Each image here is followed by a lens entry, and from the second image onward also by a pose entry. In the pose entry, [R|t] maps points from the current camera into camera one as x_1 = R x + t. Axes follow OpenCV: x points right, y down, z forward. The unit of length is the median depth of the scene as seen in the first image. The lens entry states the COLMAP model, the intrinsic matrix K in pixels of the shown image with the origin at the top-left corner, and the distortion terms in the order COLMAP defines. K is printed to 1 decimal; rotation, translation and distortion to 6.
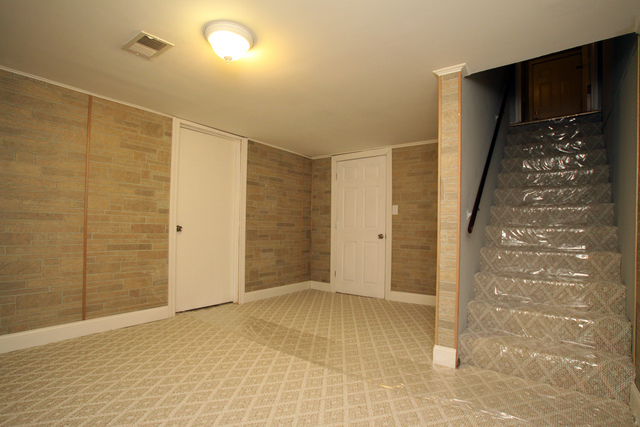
lens RADIAL K [[320.1, 0, 322.6], [0, 320.1, 225.3], [0, 0, 1]] dist [-0.084465, 0.040630]
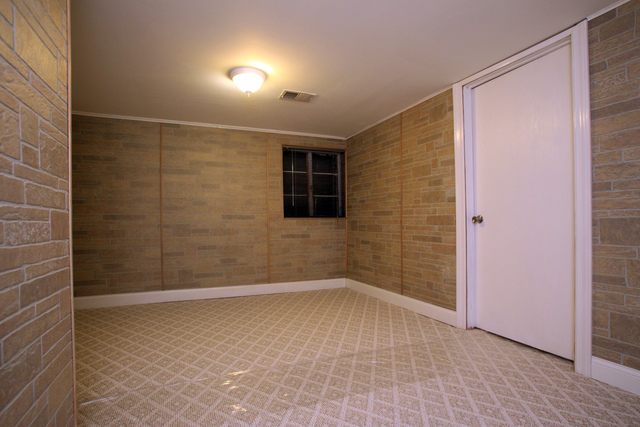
lens RADIAL K [[320.1, 0, 322.6], [0, 320.1, 225.3], [0, 0, 1]] dist [-0.084465, 0.040630]
pose [[-0.473080, -0.007670, -0.880986, 0.440087], [0.006074, 0.999910, -0.011967, 0.035187], [0.880998, -0.011012, -0.472991, 1.150331]]
